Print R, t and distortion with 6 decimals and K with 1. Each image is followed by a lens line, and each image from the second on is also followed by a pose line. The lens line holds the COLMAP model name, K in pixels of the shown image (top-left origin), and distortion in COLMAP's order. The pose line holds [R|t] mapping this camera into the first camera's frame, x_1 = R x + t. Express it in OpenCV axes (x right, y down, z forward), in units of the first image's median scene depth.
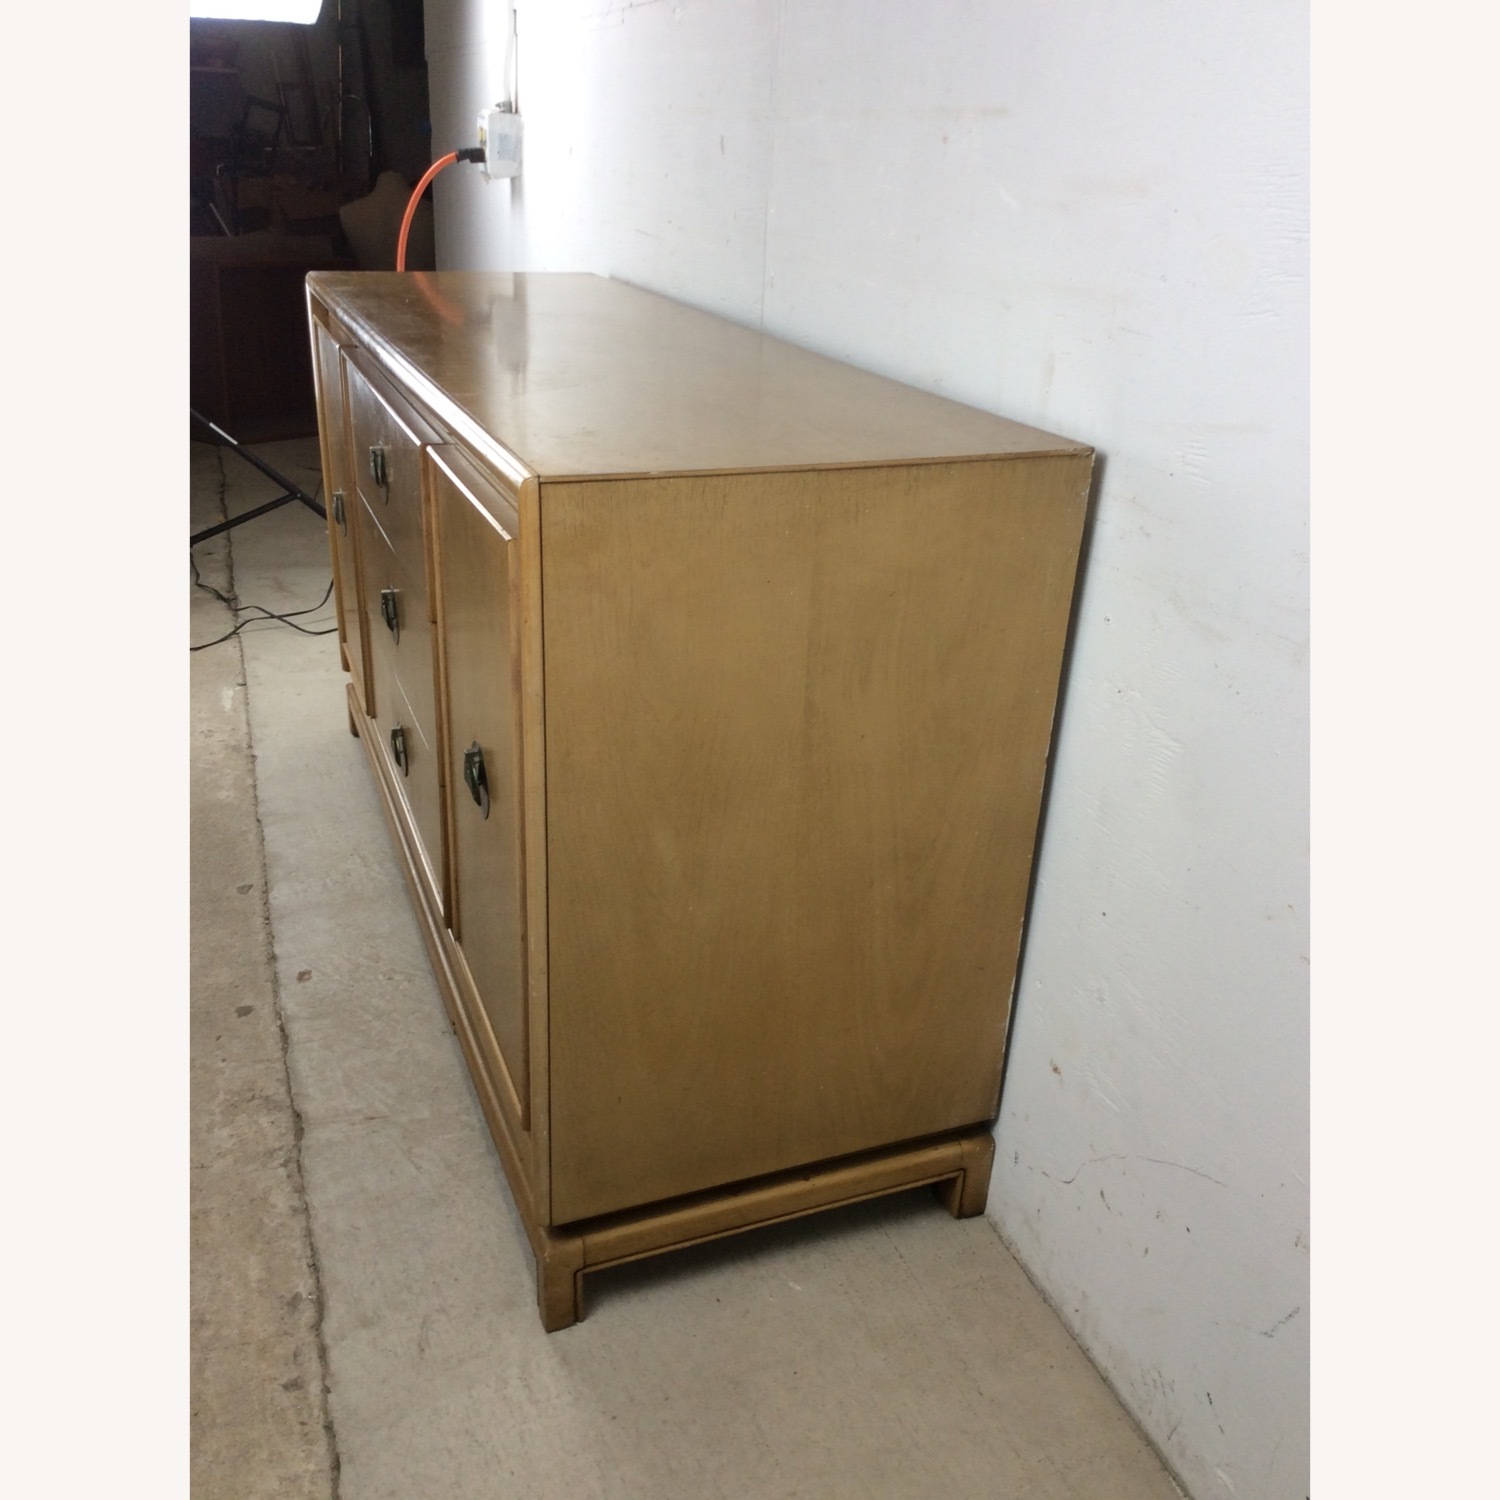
lens RADIAL K [[1379.1, 0, 746.2], [0, 1379.1, 758.0], [0, 0, 1]] dist [0.090944, -0.156905]
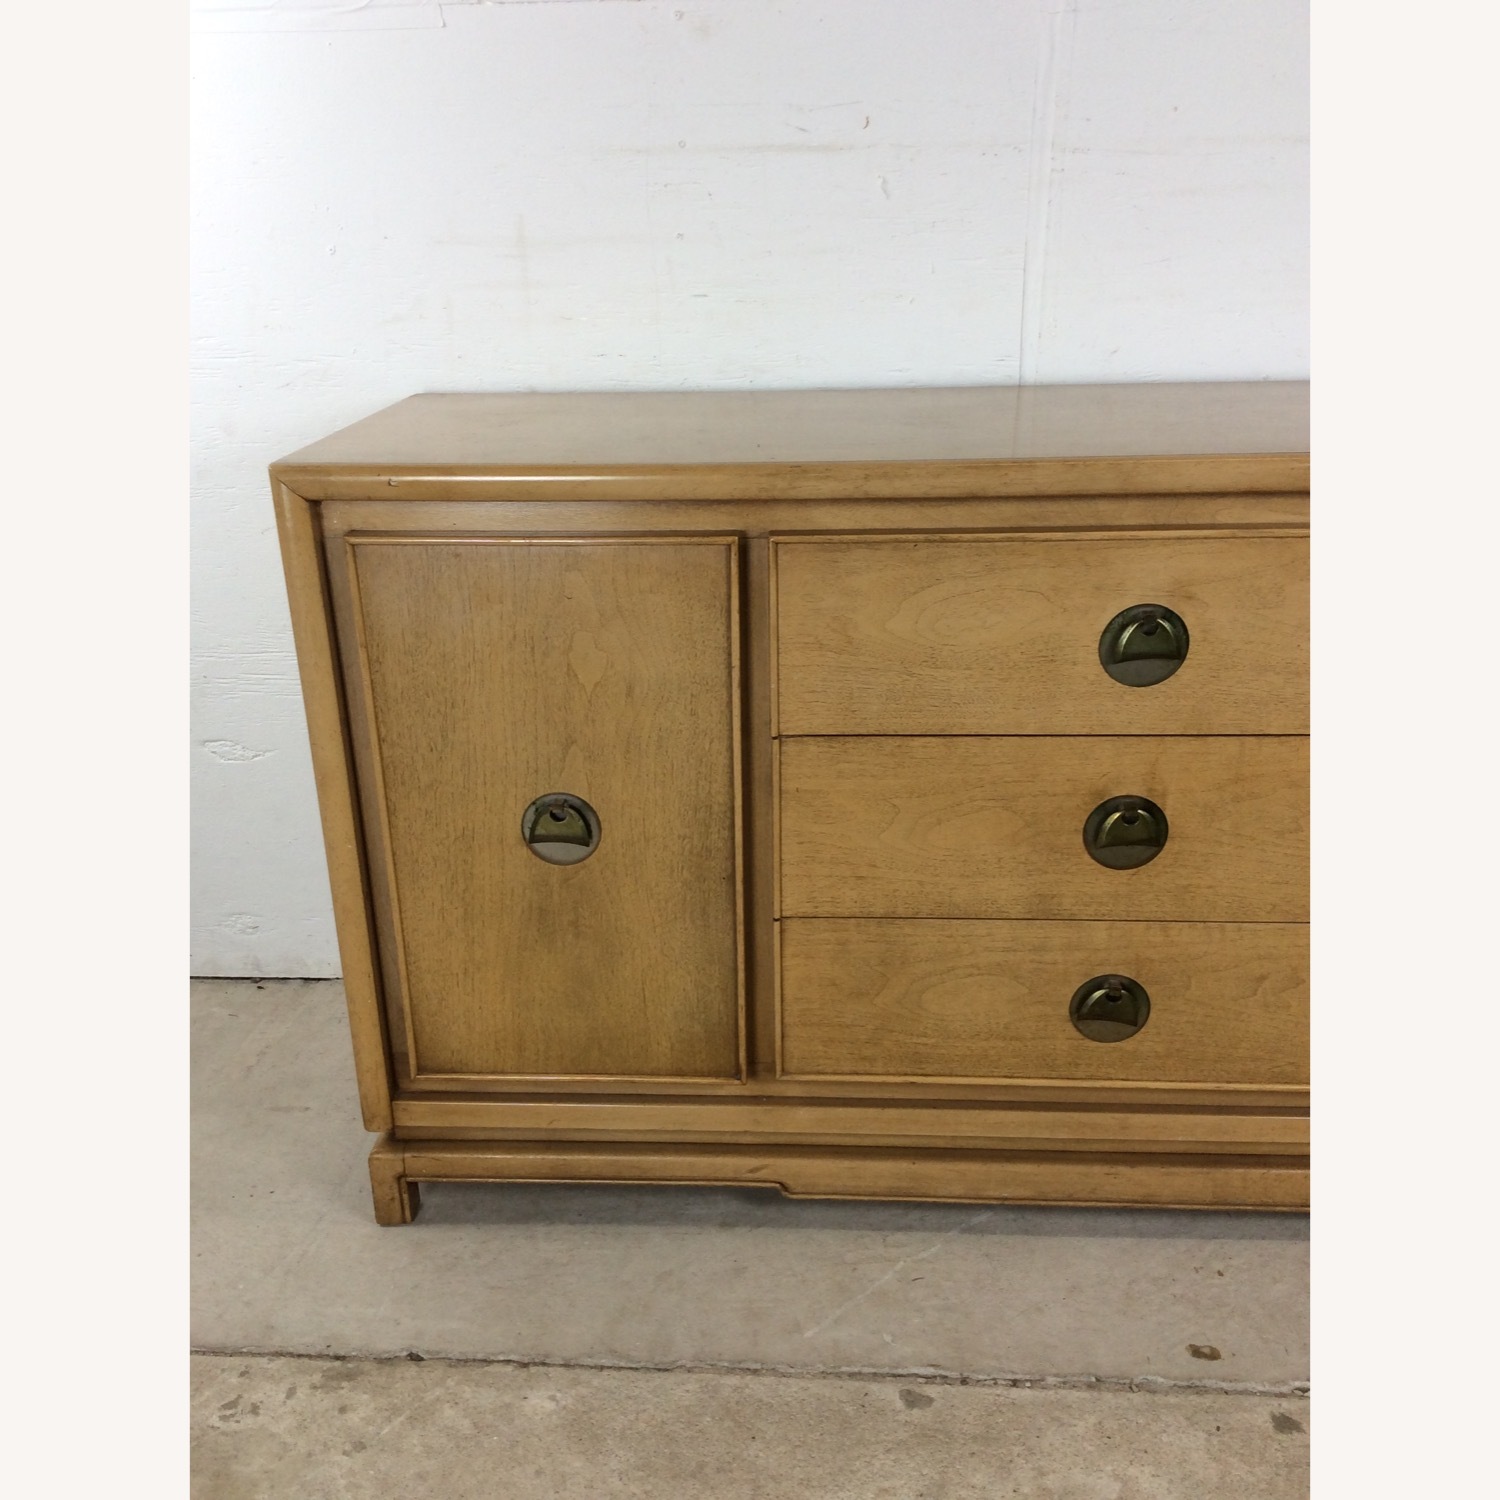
lens RADIAL K [[1363.4, 0, 744.9], [0, 1363.4, 758.8], [0, 0, 1]] dist [0.110121, -0.189351]
pose [[0.410131, -0.382865, 0.827772, -1.195872], [0.404299, 0.889889, 0.211281, -0.484121], [-0.817518, 0.248015, 0.519763, 1.013467]]
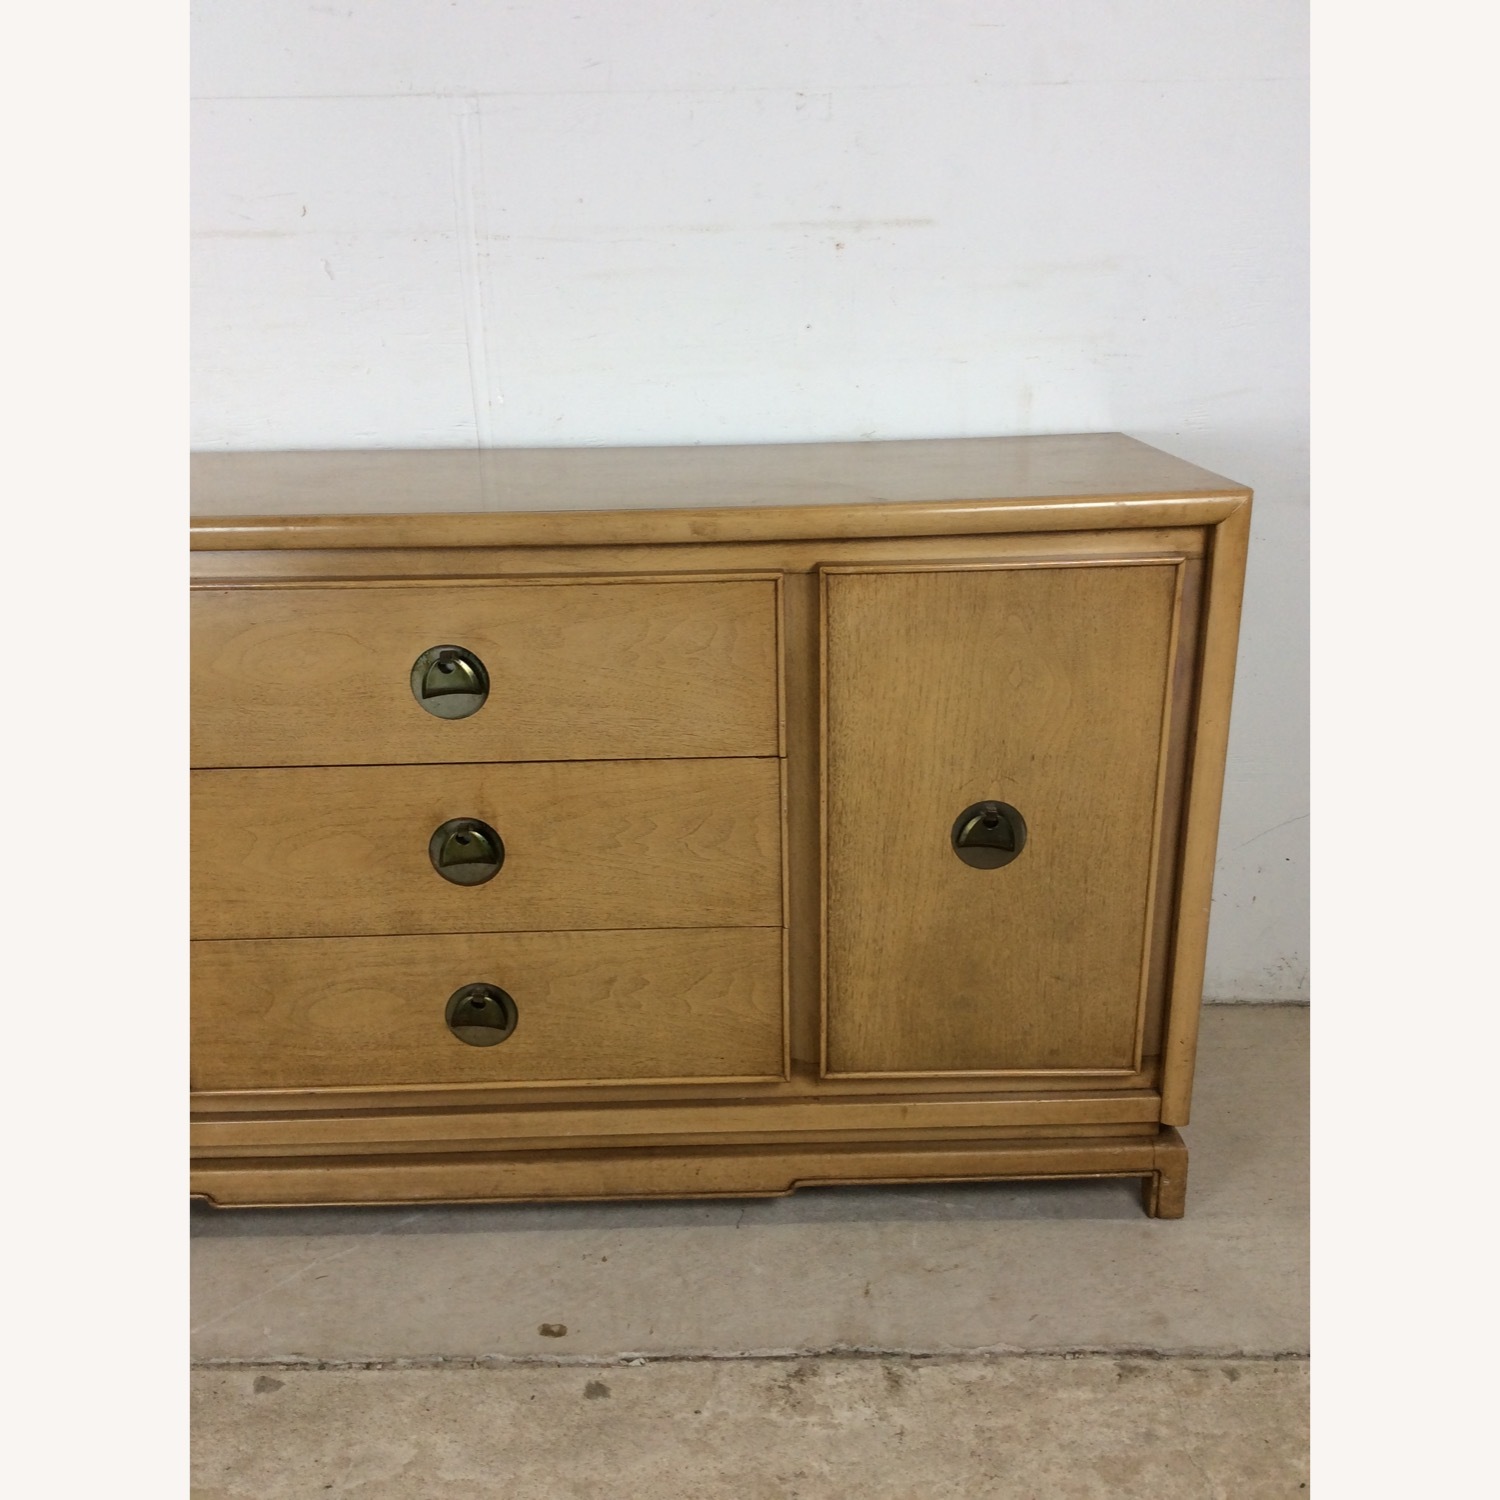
lens RADIAL K [[1363.4, 0, 744.9], [0, 1363.4, 758.8], [0, 0, 1]] dist [0.110121, -0.189351]
pose [[0.364120, -0.359330, 0.859243, -1.115969], [0.414552, 0.888676, 0.195964, -0.313409], [-0.834004, 0.284847, 0.472546, 0.619702]]
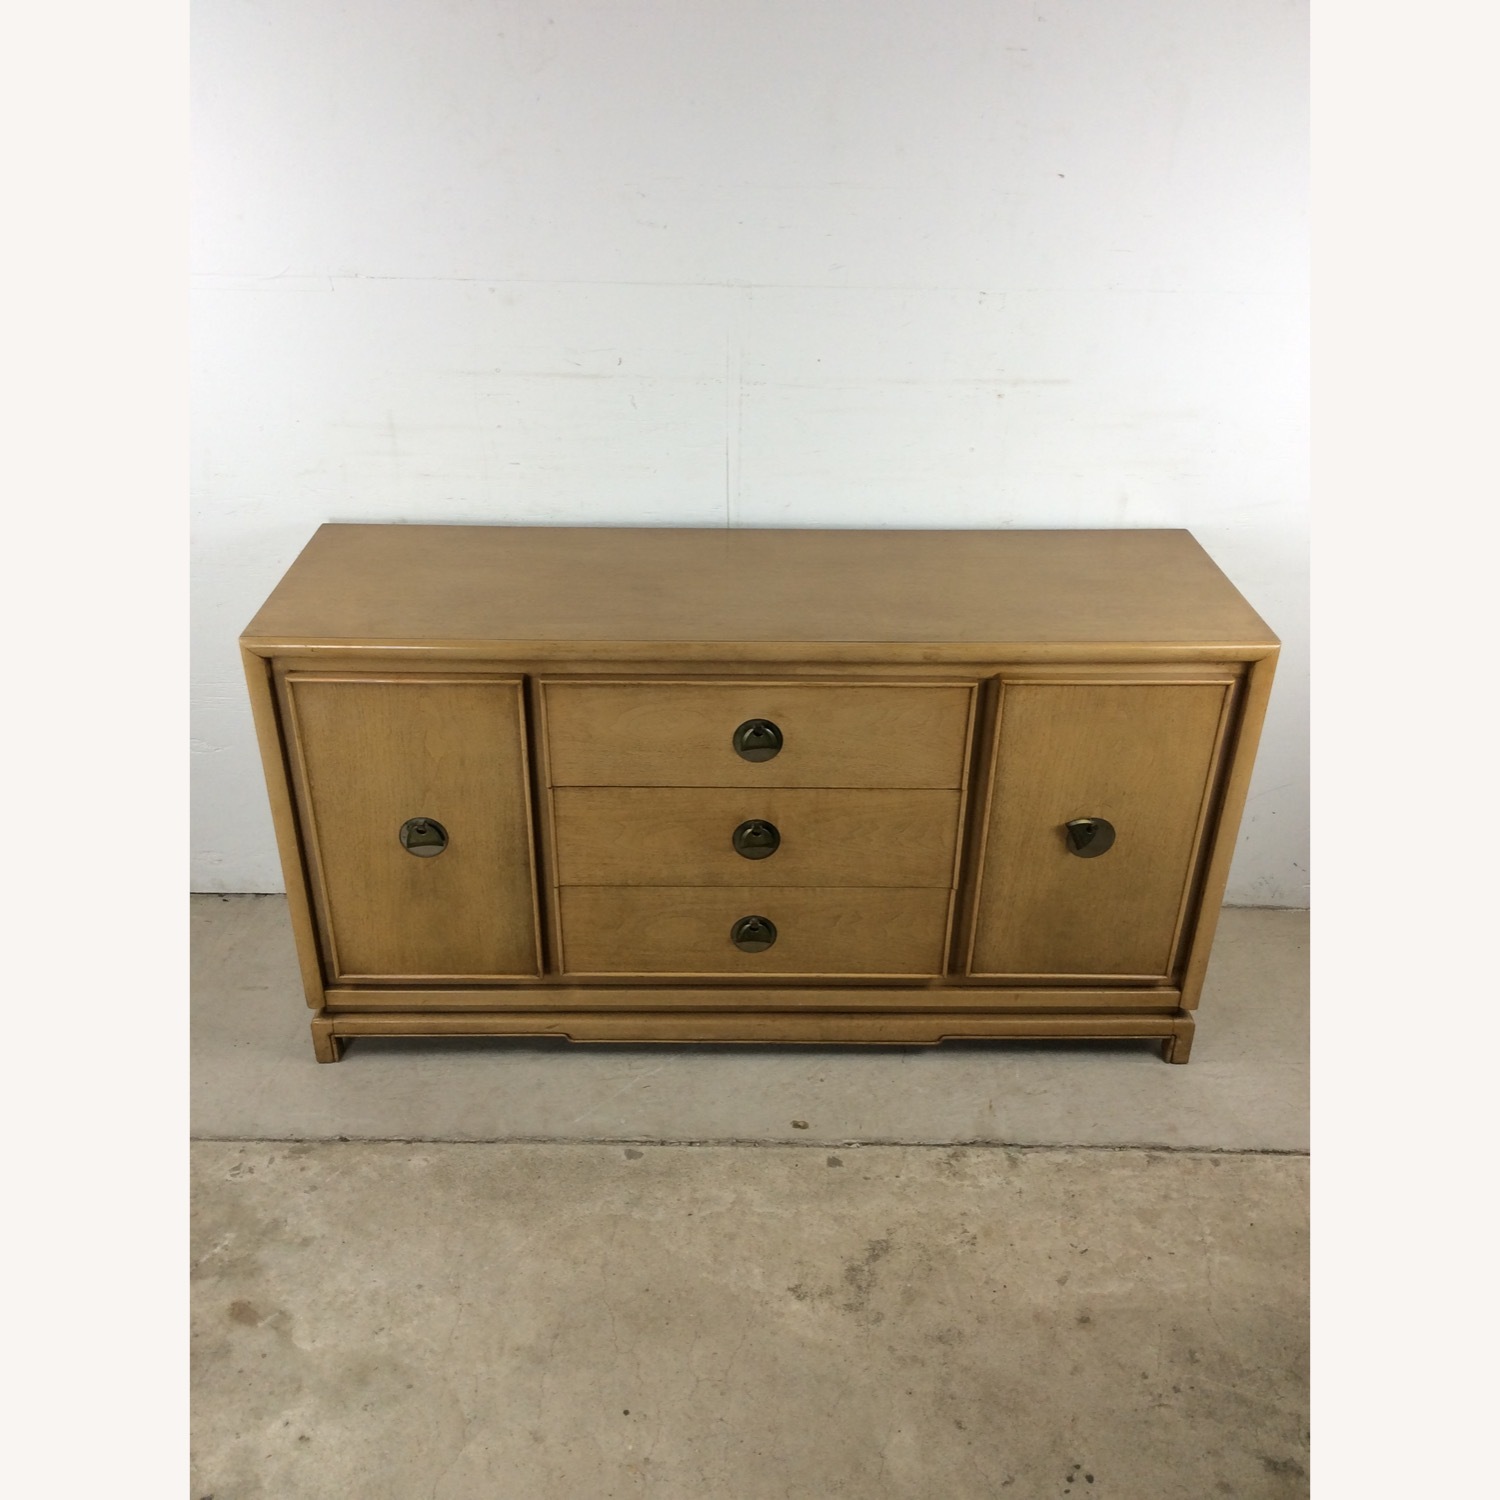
lens RADIAL K [[1358.4, 0, 748.5], [0, 1358.4, 754.4], [0, 0, 1]] dist [0.121682, -0.231527]
pose [[0.357701, -0.494534, 0.792140, -1.555388], [0.383446, 0.851238, 0.358278, -0.798646], [-0.851480, 0.175587, 0.494116, 0.499549]]
